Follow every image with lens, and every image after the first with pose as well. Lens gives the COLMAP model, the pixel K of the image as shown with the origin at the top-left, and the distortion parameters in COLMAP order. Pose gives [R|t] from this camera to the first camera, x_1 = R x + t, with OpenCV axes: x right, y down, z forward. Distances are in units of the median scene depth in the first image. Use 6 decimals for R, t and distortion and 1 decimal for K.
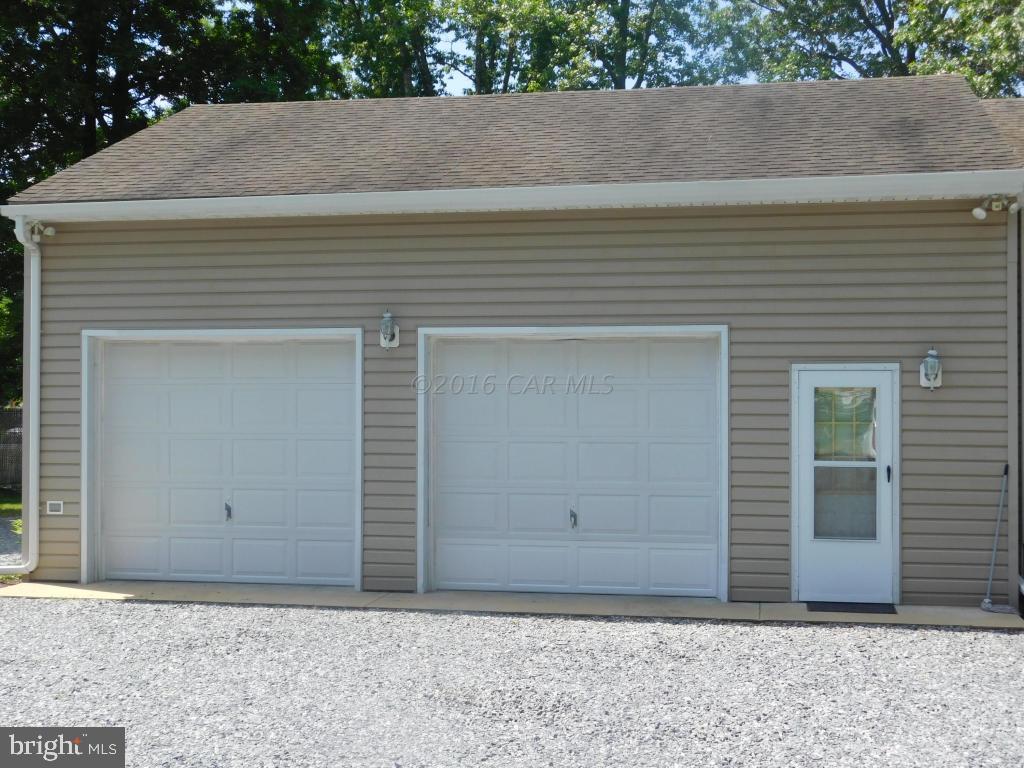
lens RADIAL K [[1354.8, 0, 516.9], [0, 1354.8, 384.9], [0, 0, 1]] dist [0.016613, 0.000000]
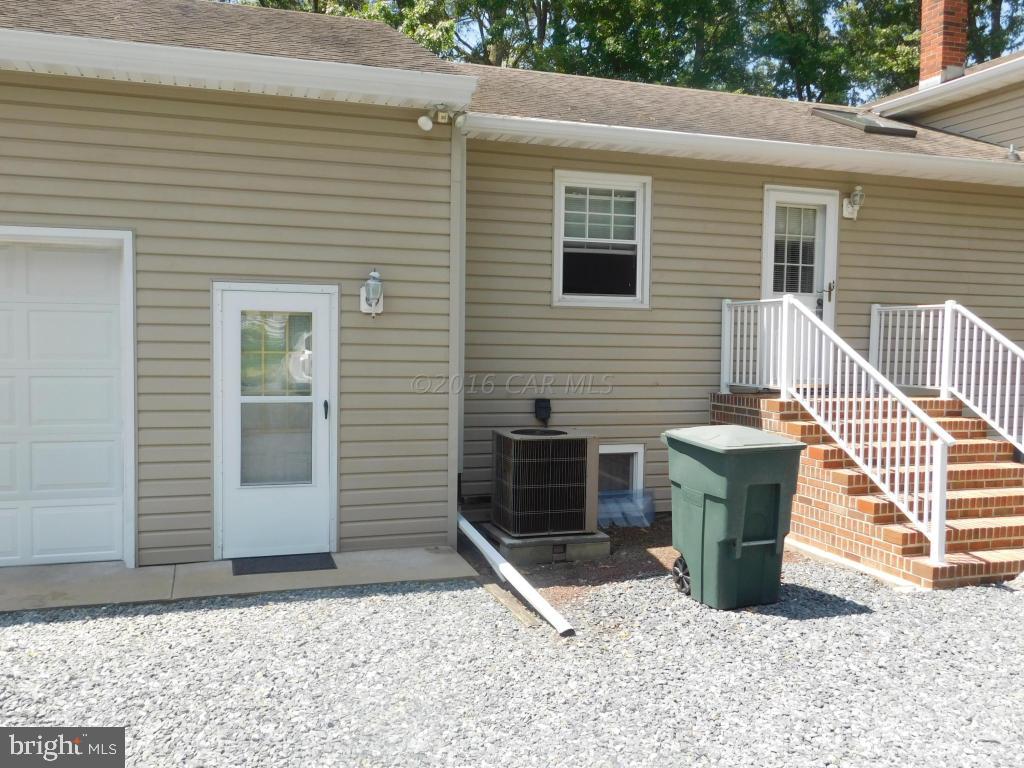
lens RADIAL K [[891.4, 0, 519.7], [0, 891.4, 383.2], [0, 0, 1]] dist [-0.021155, 0.029581]
pose [[0.868370, -0.017078, 0.495623, 0.094361], [-0.021001, 0.997244, 0.071158, 0.003979], [-0.495473, -0.072200, 0.865618, 0.429412]]
